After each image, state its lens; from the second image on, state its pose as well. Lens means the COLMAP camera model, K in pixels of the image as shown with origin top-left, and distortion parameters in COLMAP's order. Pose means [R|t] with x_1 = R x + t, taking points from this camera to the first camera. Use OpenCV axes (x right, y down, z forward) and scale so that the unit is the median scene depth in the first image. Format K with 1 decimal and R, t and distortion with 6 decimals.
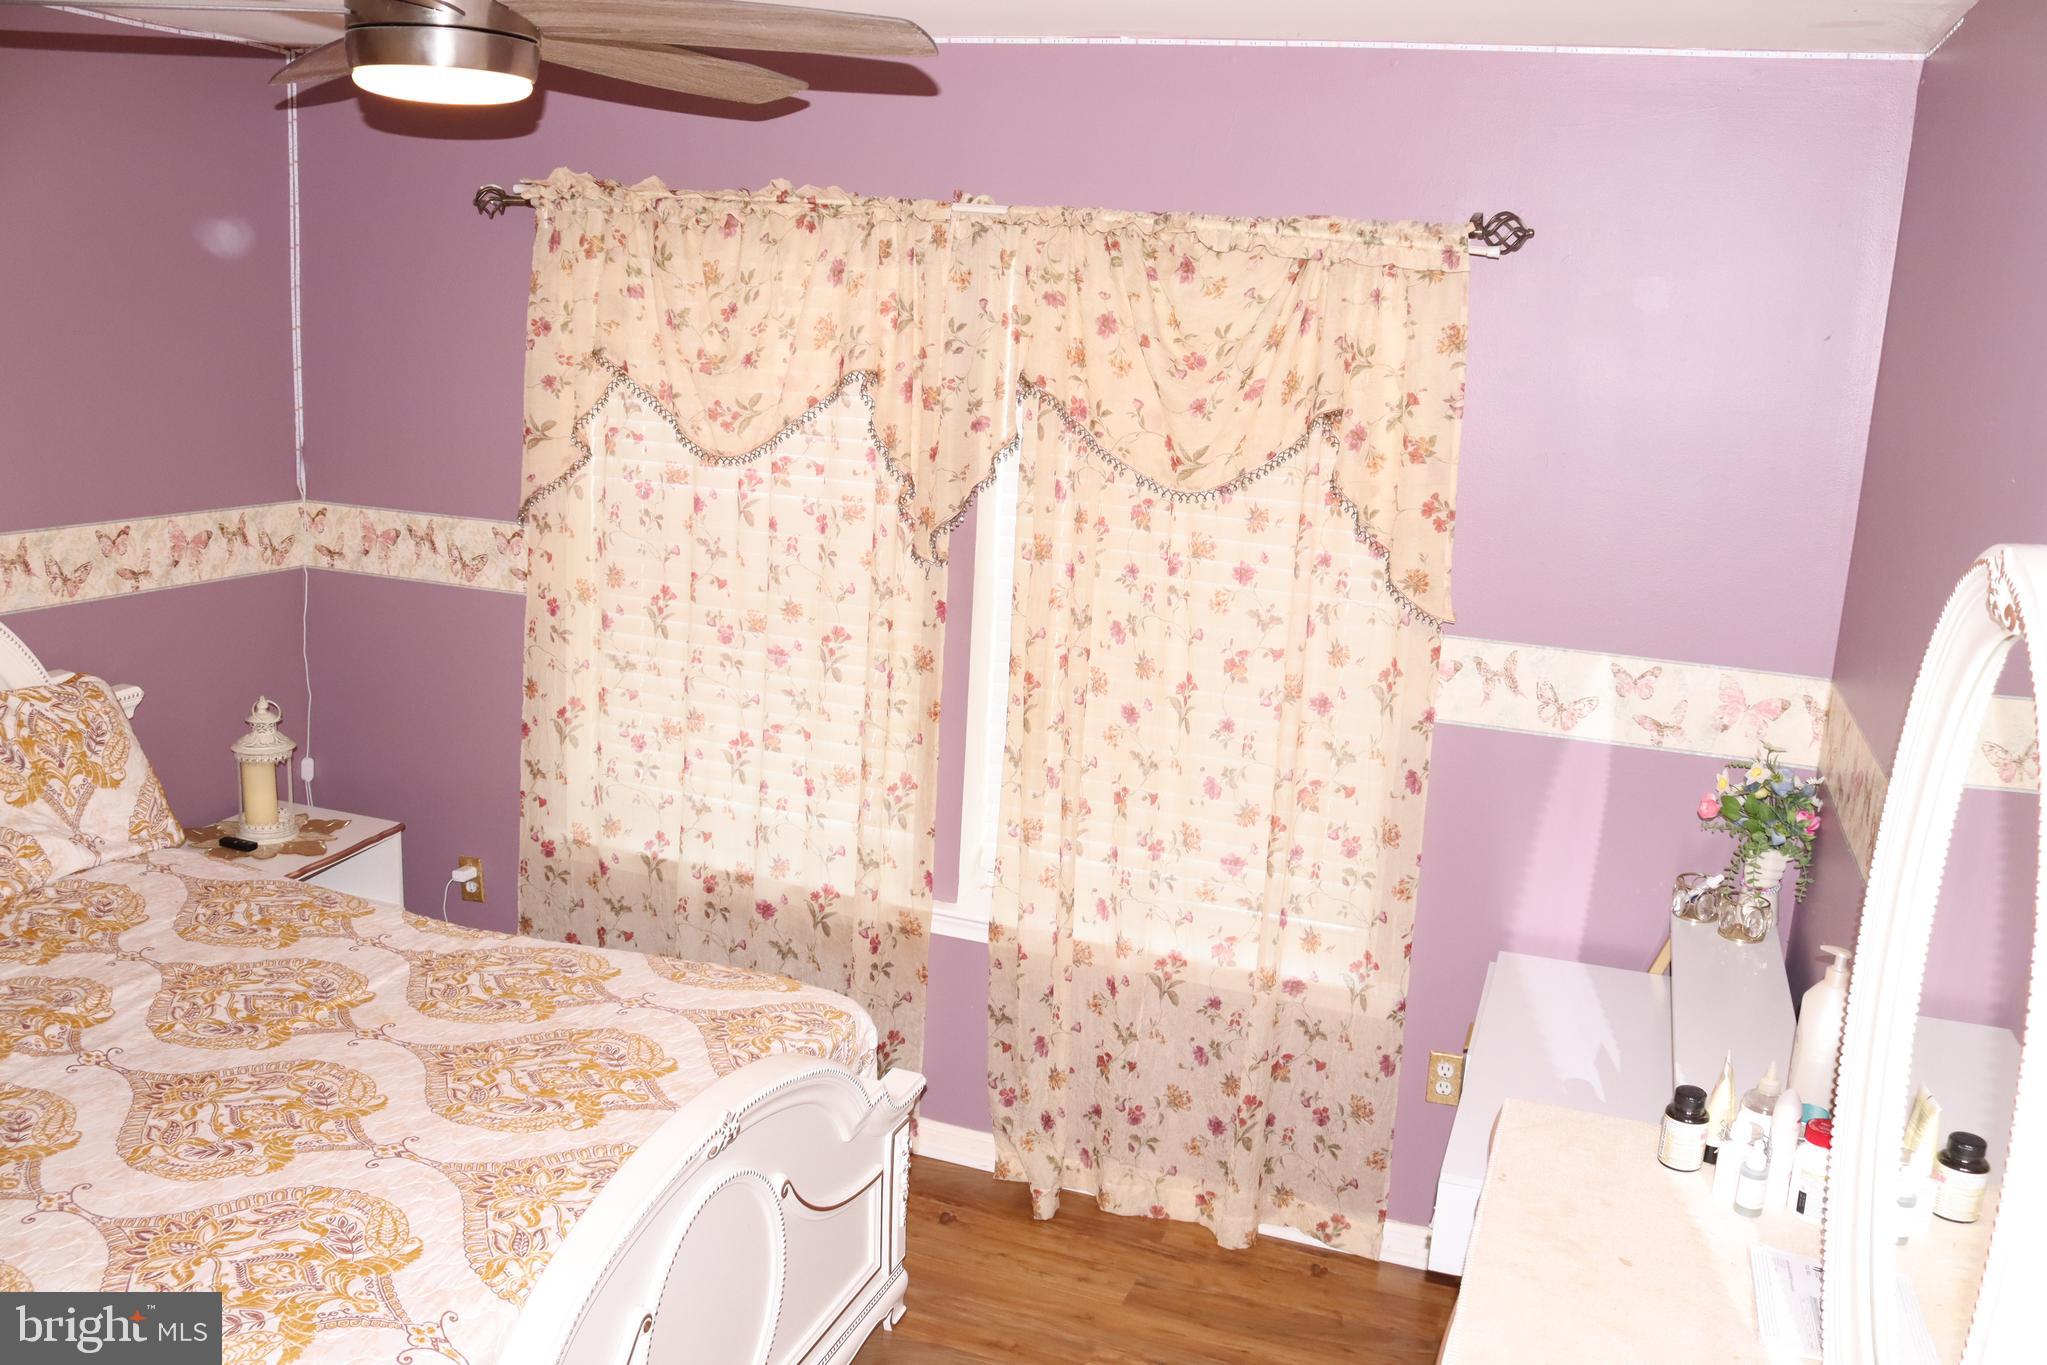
lens RADIAL K [[1698.1, 0, 1023.5], [0, 1698.1, 682.5], [0, 0, 1]] dist [-0.175121, 0.152543]
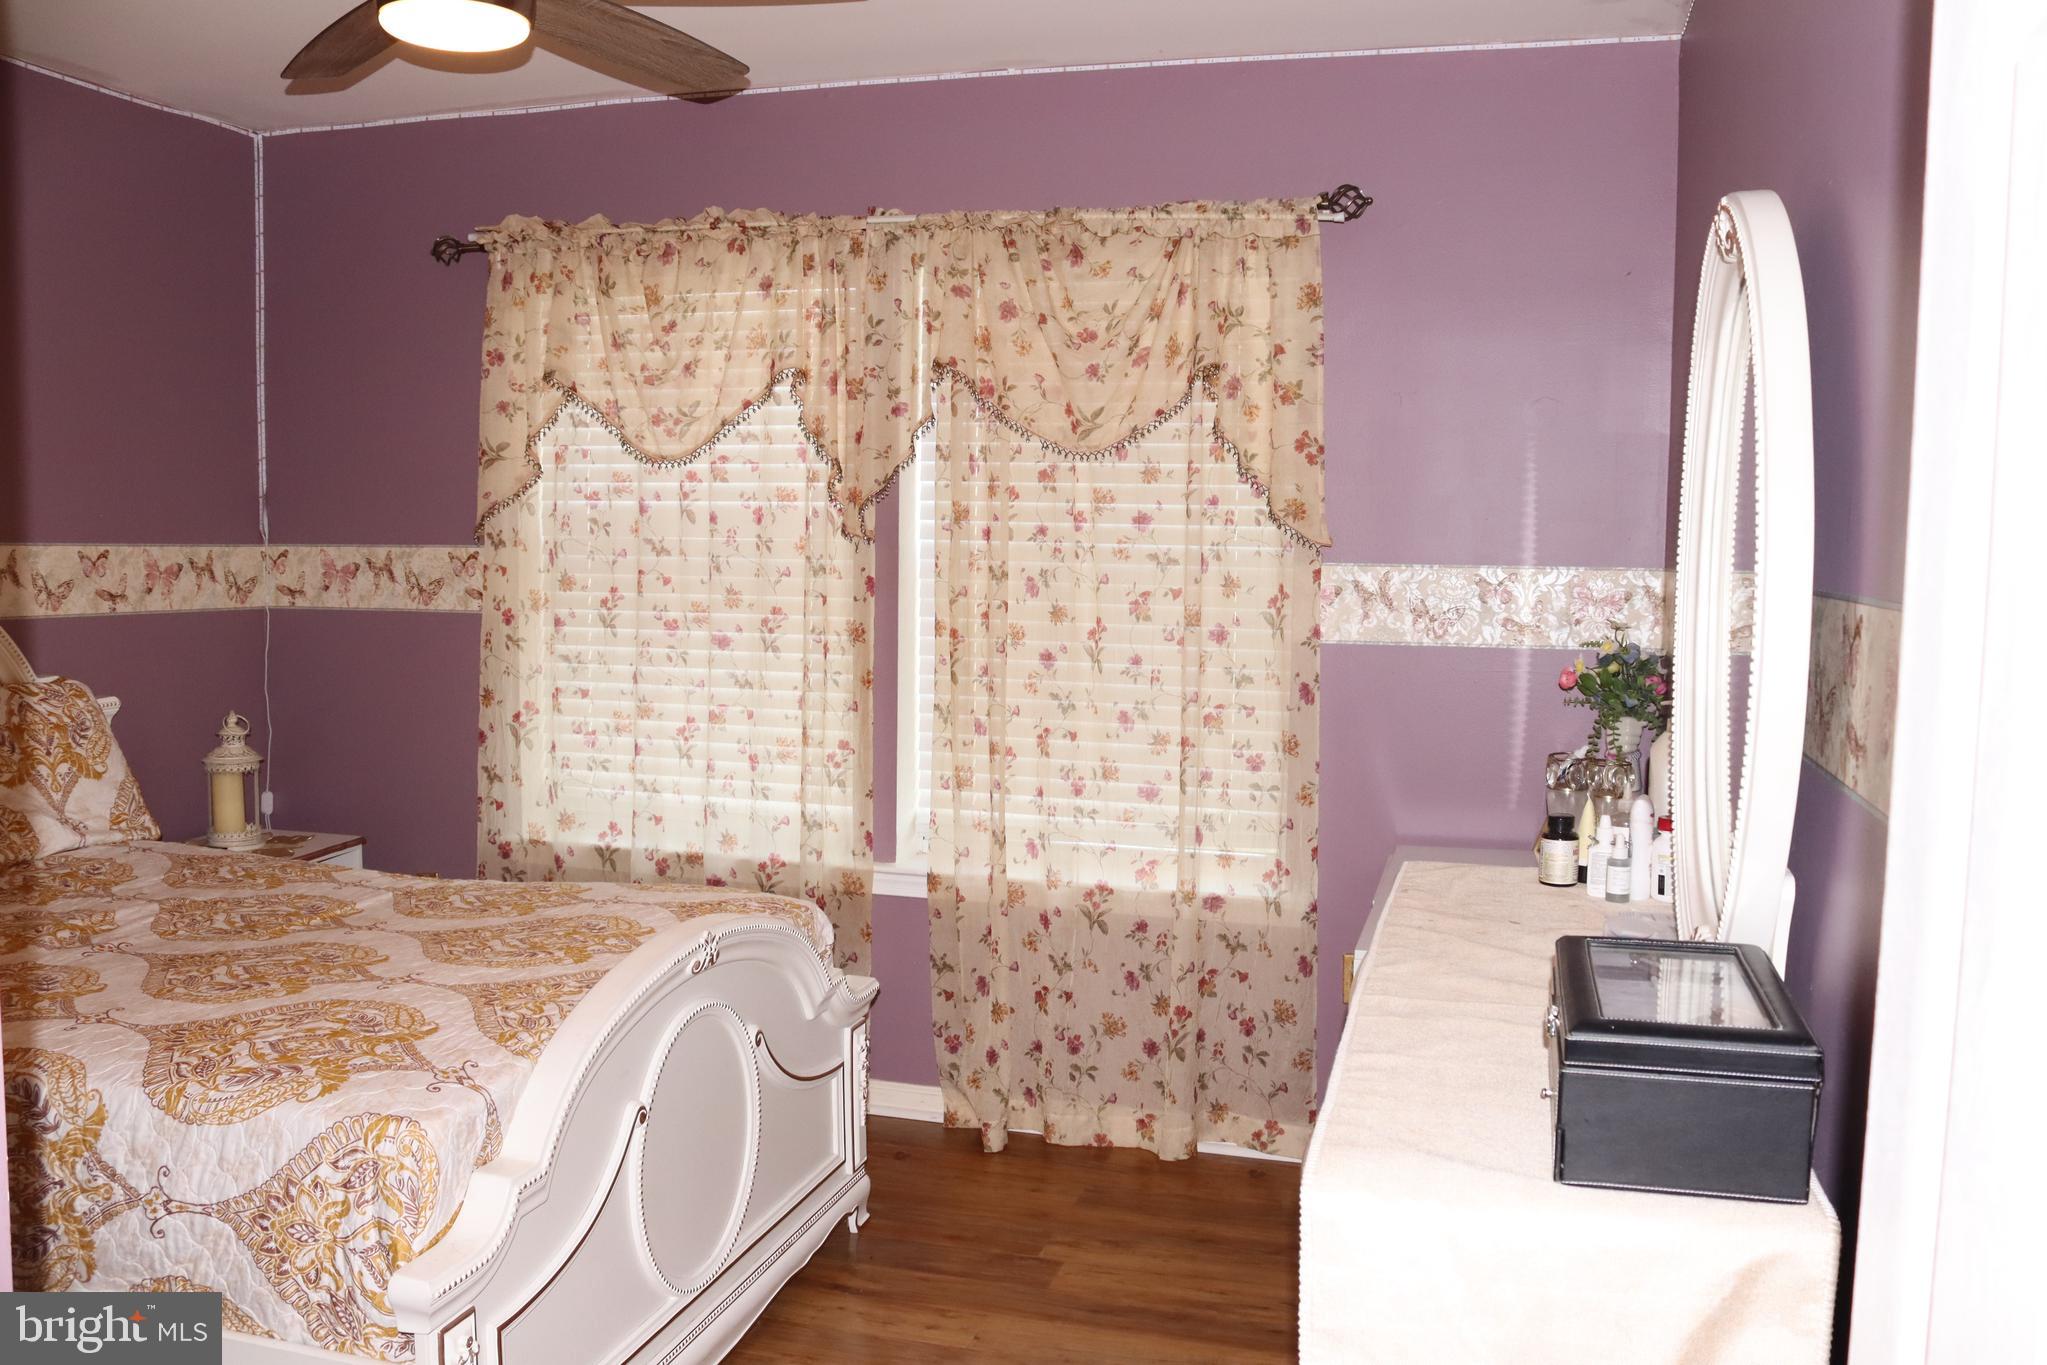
lens RADIAL K [[1698.1, 0, 1023.5], [0, 1698.1, 682.5], [0, 0, 1]] dist [-0.175121, 0.152543]
pose [[0.996864, -0.047937, 0.062962, -0.022342], [0.055588, 0.990472, -0.125995, 0.168456], [-0.056323, 0.129100, 0.990031, -0.086832]]
